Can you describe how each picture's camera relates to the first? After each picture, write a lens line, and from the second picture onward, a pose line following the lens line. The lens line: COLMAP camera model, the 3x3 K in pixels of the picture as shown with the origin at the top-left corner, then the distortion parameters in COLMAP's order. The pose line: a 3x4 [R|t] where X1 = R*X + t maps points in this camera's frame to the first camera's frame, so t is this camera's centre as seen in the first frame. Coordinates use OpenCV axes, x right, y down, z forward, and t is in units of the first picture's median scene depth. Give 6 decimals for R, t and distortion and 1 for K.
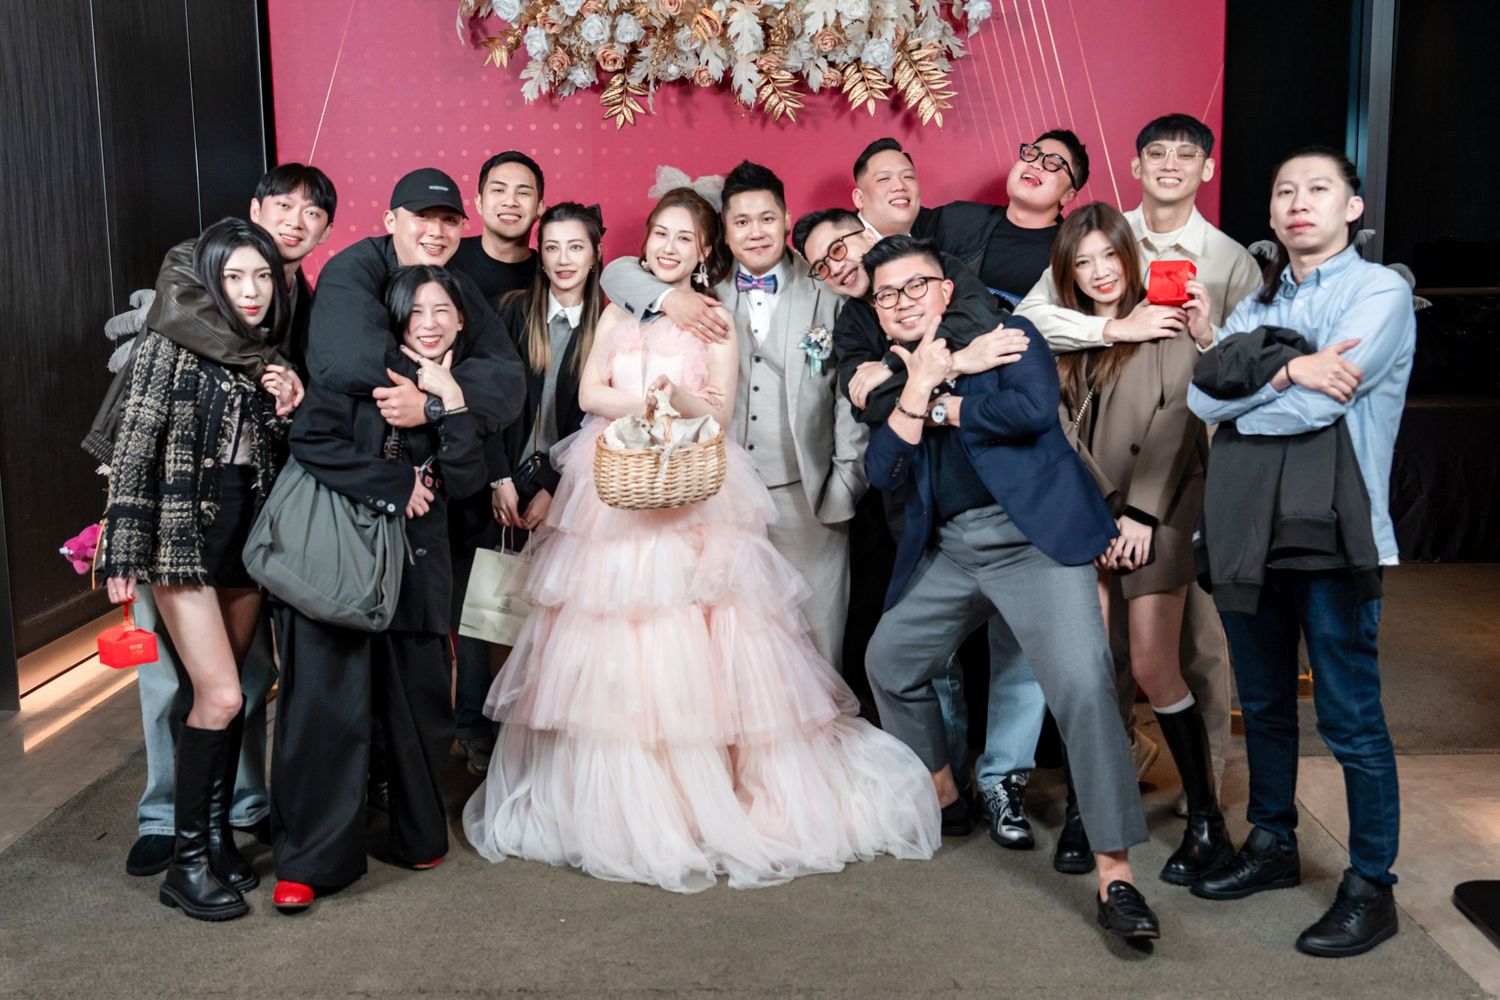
lens RADIAL K [[1496.5, 0, 754.4], [0, 1496.5, 492.4], [0, 0, 1]] dist [0.006541, 0.000000]
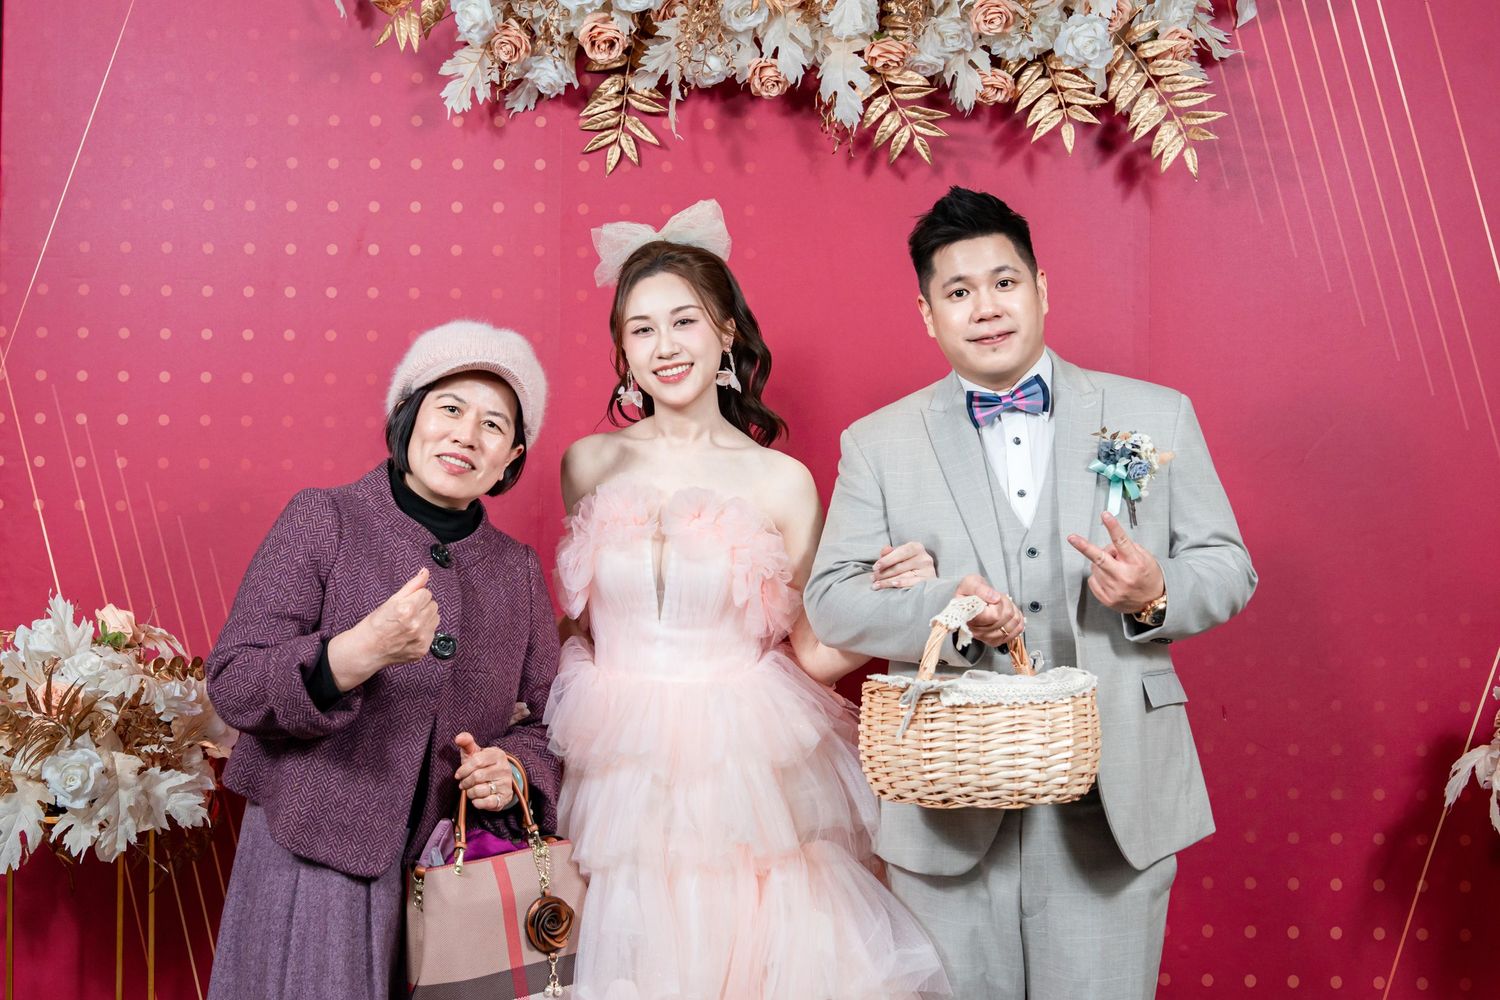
lens RADIAL K [[2283.0, 0, 711.3], [0, 2283.0, 495.8], [0, 0, 1]] dist [0.016712, 0.000000]
pose [[0.999509, 0.027582, -0.014863, -0.038014], [-0.029785, 0.983666, -0.177521, 0.028225], [0.009723, 0.177877, 0.984005, 0.187353]]
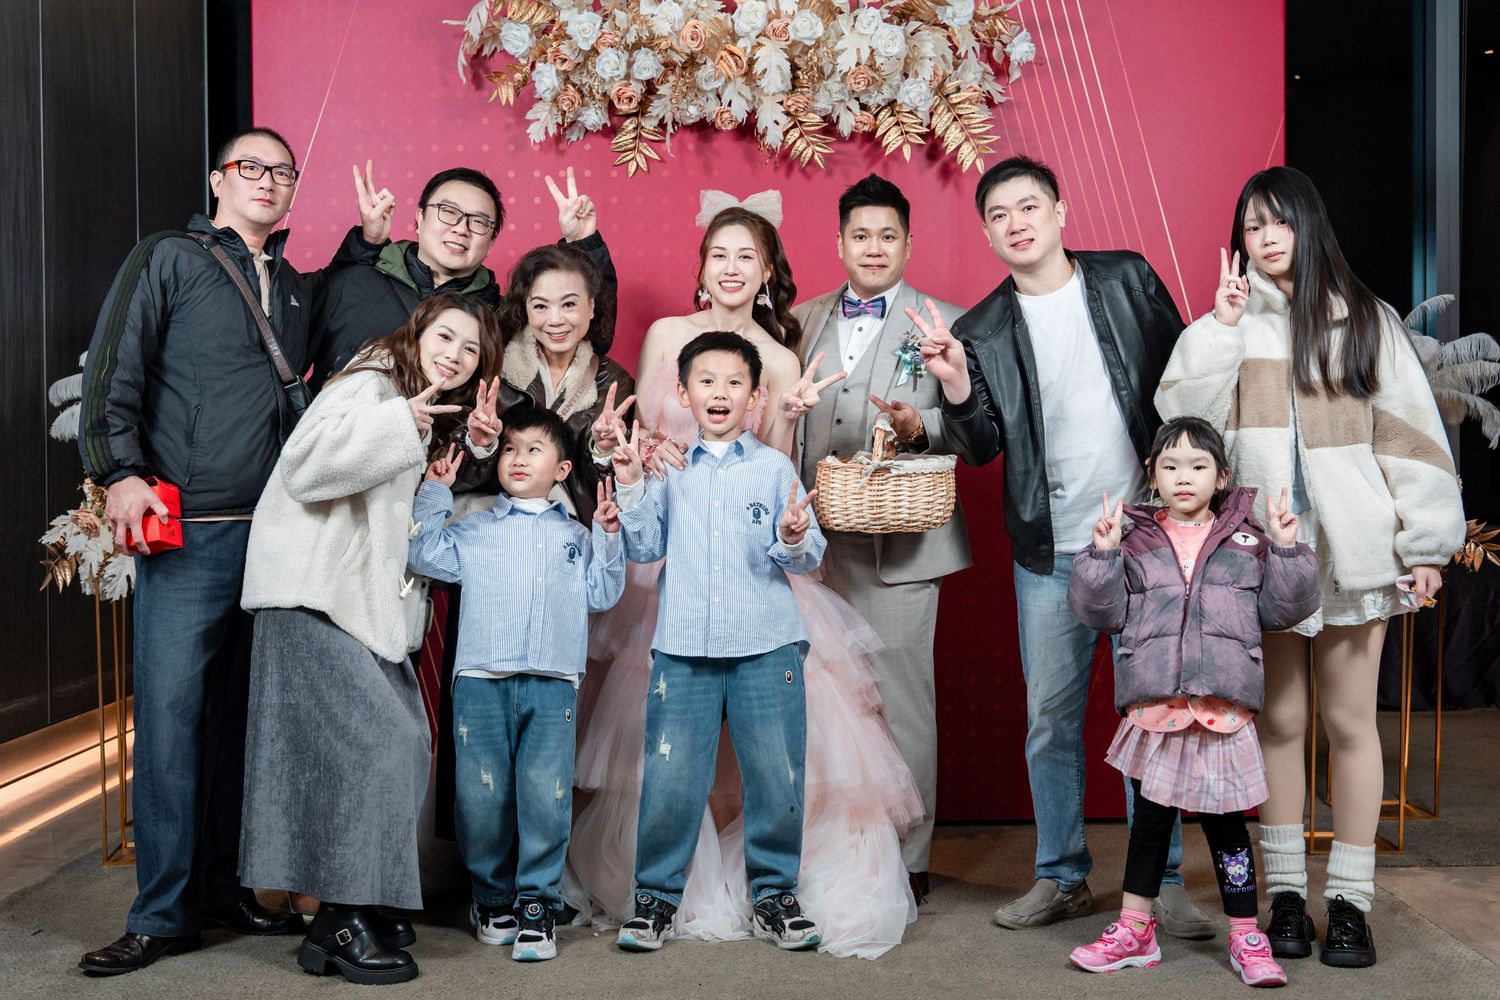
lens RADIAL K [[1784.9, 0, 763.9], [0, 1784.9, 512.6], [0, 0, 1]] dist [0.013338, 0.000000]
pose [[0.999756, 0.006995, 0.020932, -0.031622], [-0.004210, 0.991473, -0.130243, 0.106838], [-0.021664, 0.130123, 0.991261, -0.061297]]
